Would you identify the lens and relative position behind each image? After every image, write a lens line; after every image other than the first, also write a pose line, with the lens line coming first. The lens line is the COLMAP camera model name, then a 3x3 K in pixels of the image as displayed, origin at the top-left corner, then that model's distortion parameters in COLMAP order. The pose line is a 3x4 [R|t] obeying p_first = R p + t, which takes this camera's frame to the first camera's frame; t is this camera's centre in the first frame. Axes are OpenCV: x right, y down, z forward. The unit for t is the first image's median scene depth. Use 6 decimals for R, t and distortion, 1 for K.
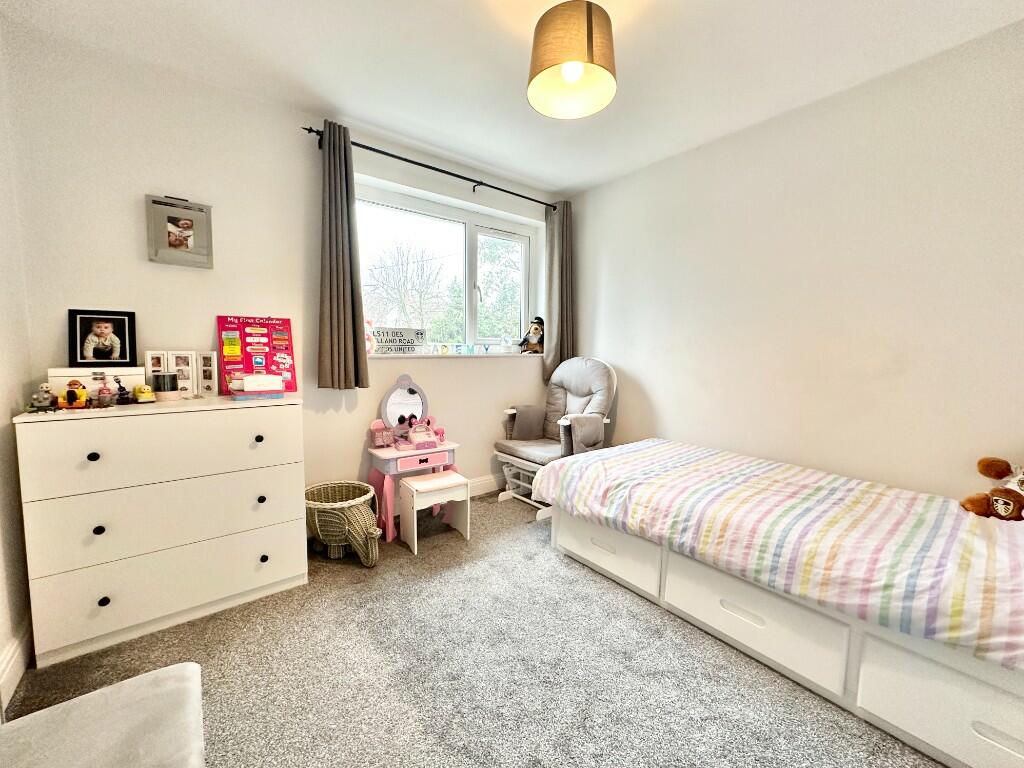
lens RADIAL K [[434.1, 0, 512.0], [0, 434.1, 384.0], [0, 0, 1]] dist [-0.000251, 0.000117]
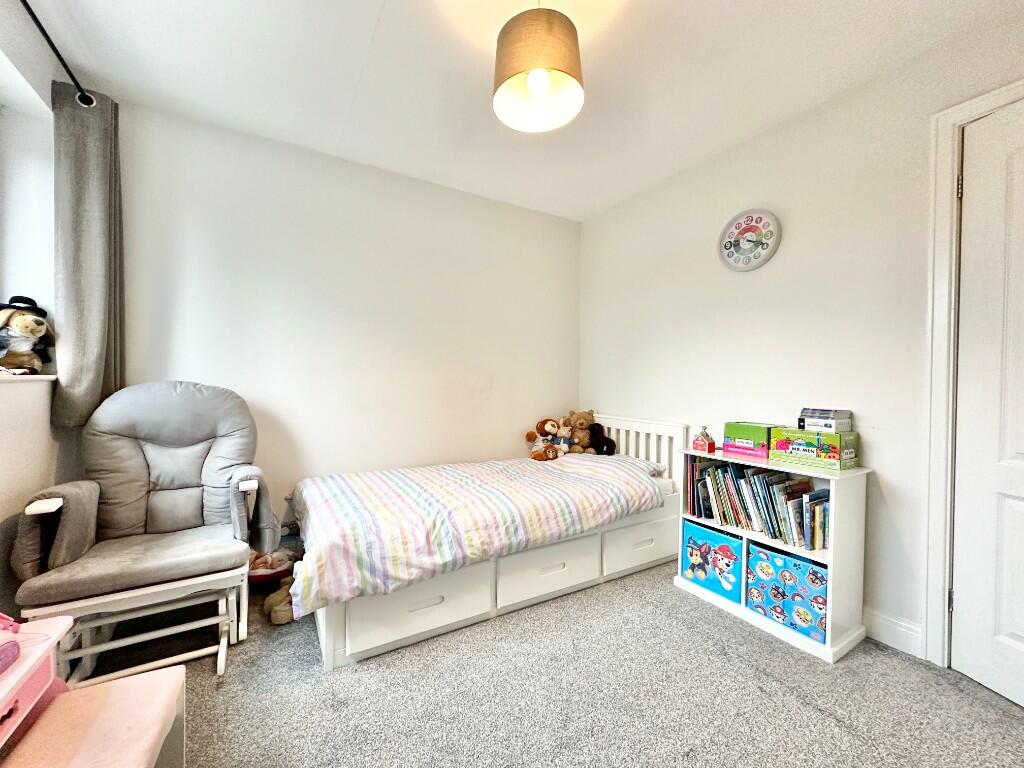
lens RADIAL K [[434.1, 0, 512.0], [0, 434.1, 384.0], [0, 0, 1]] dist [-0.000251, 0.000117]
pose [[0.080606, -0.021686, 0.996510, -0.664729], [0.067931, 0.997558, 0.016214, -0.059049], [-0.994429, 0.066386, 0.081882, 0.813049]]
